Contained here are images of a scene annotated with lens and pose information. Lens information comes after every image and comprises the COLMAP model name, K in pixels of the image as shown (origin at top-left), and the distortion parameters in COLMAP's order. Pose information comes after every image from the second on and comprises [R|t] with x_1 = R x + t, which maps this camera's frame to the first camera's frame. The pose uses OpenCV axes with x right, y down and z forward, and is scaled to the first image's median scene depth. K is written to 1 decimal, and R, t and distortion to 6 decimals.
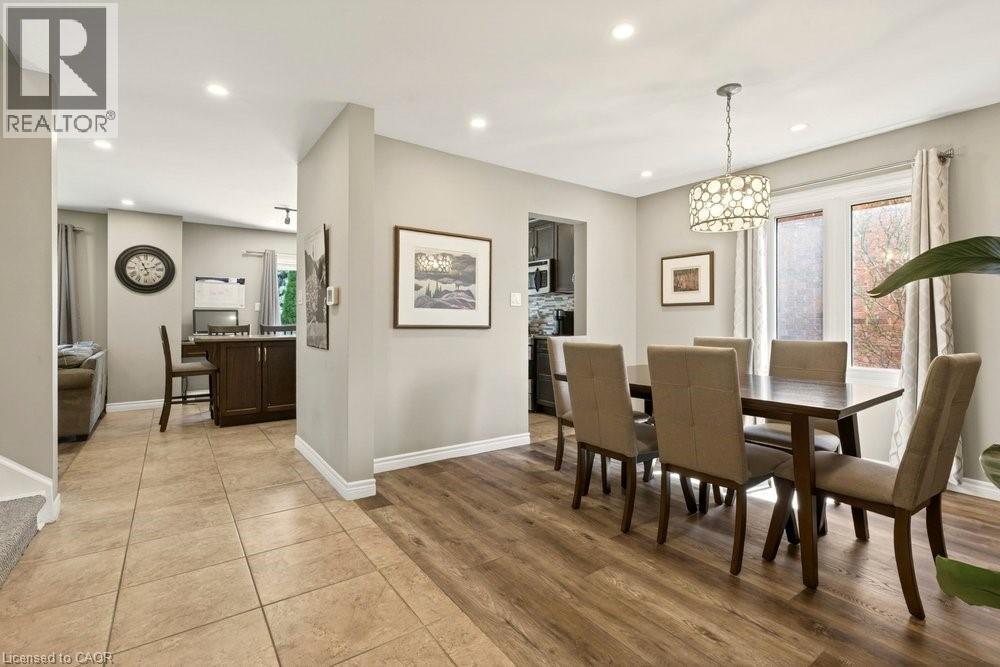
lens RADIAL K [[457.4, 0, 498.6], [0, 457.4, 323.7], [0, 0, 1]] dist [-0.004952, -0.000593]
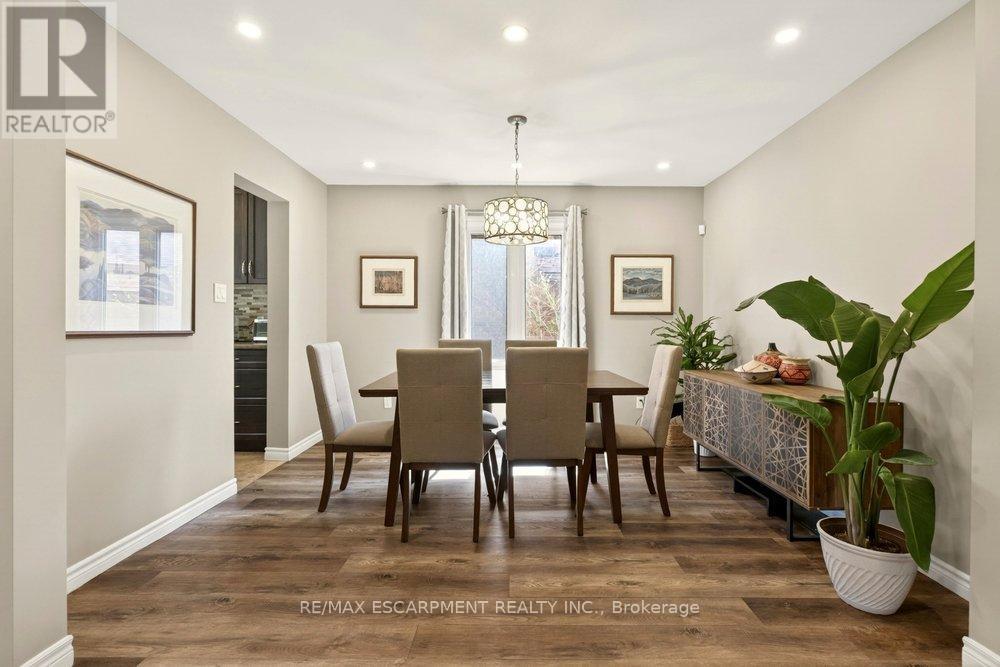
lens RADIAL K [[480.6, 0, 501.3], [0, 480.6, 327.2], [0, 0, 1]] dist [-0.005519, 0.000097]
pose [[0.573354, -0.005951, 0.819286, -0.359804], [0.002315, 0.999981, 0.005643, -0.004319], [-0.819304, -0.001339, 0.573358, 0.252494]]
